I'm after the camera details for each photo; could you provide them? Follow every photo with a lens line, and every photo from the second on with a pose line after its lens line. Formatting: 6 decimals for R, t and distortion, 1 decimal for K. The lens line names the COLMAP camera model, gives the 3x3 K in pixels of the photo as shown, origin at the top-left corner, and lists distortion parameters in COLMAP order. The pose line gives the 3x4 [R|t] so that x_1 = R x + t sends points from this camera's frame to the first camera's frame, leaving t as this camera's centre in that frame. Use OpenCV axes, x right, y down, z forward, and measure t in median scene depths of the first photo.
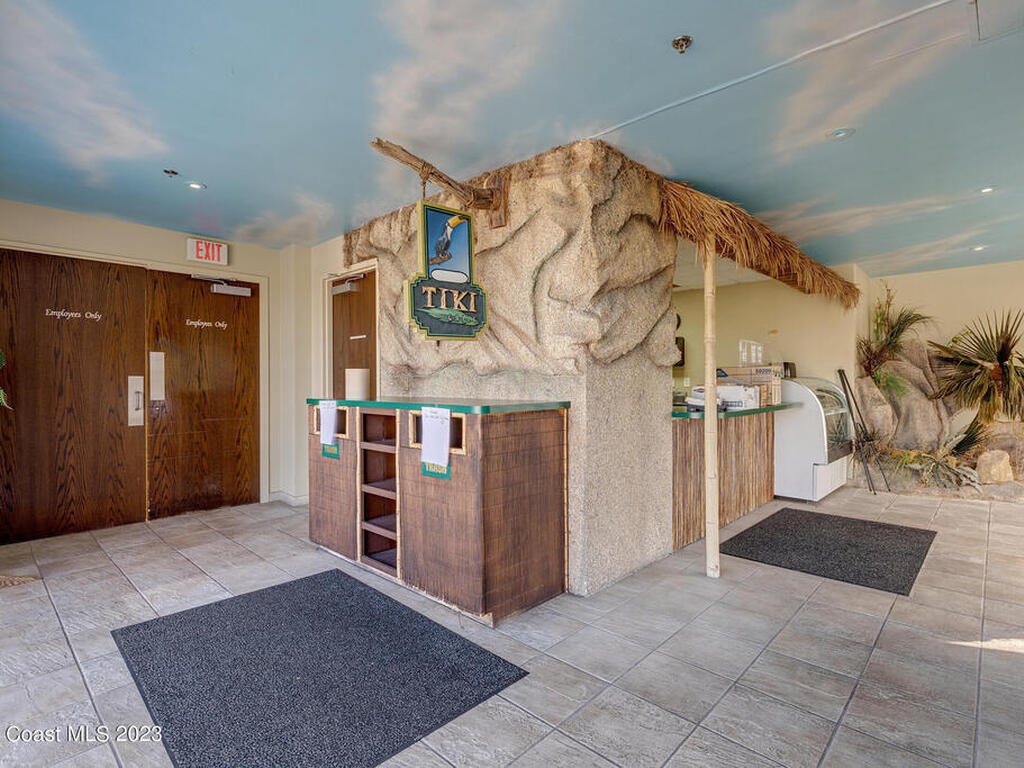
lens RADIAL K [[520.0, 0, 512.0], [0, 520.0, 381.1], [0, 0, 1]] dist [-0.000045, 0.000223]
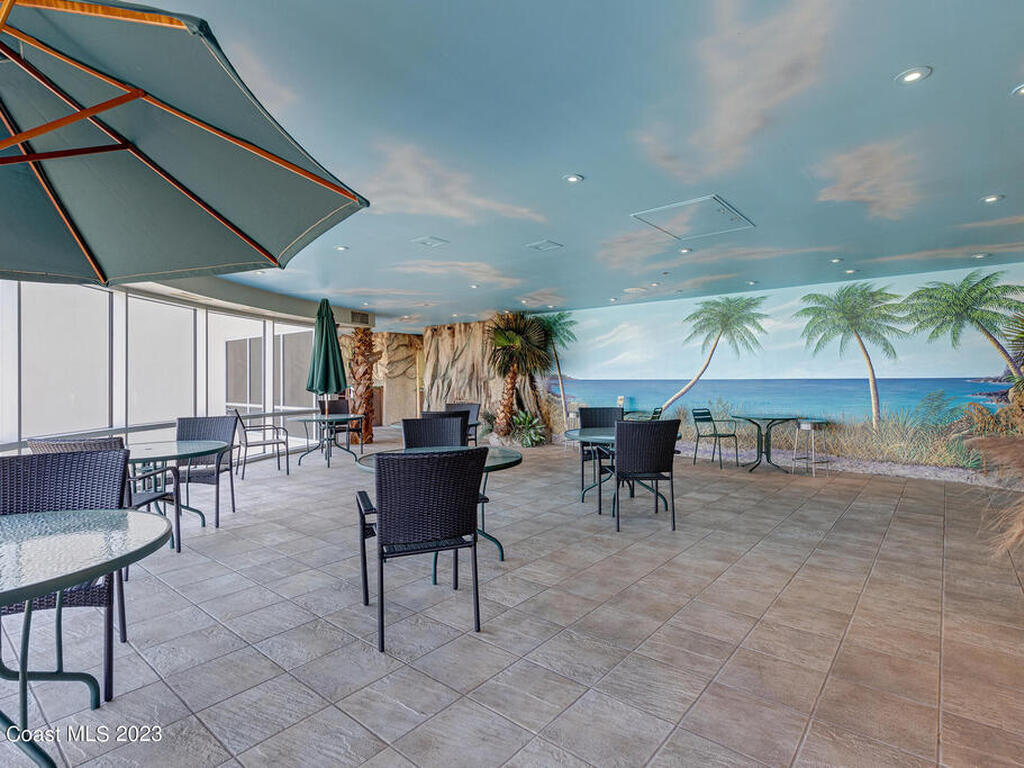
lens RADIAL K [[520.0, 0, 510.7], [0, 520.0, 383.2], [0, 0, 1]] dist [-0.000045, 0.000223]
pose [[0.999437, 0.005669, 0.033074, 1.089657], [-0.005464, 0.999965, -0.006280, 0.035133], [-0.033109, 0.006096, 0.999433, -3.672987]]
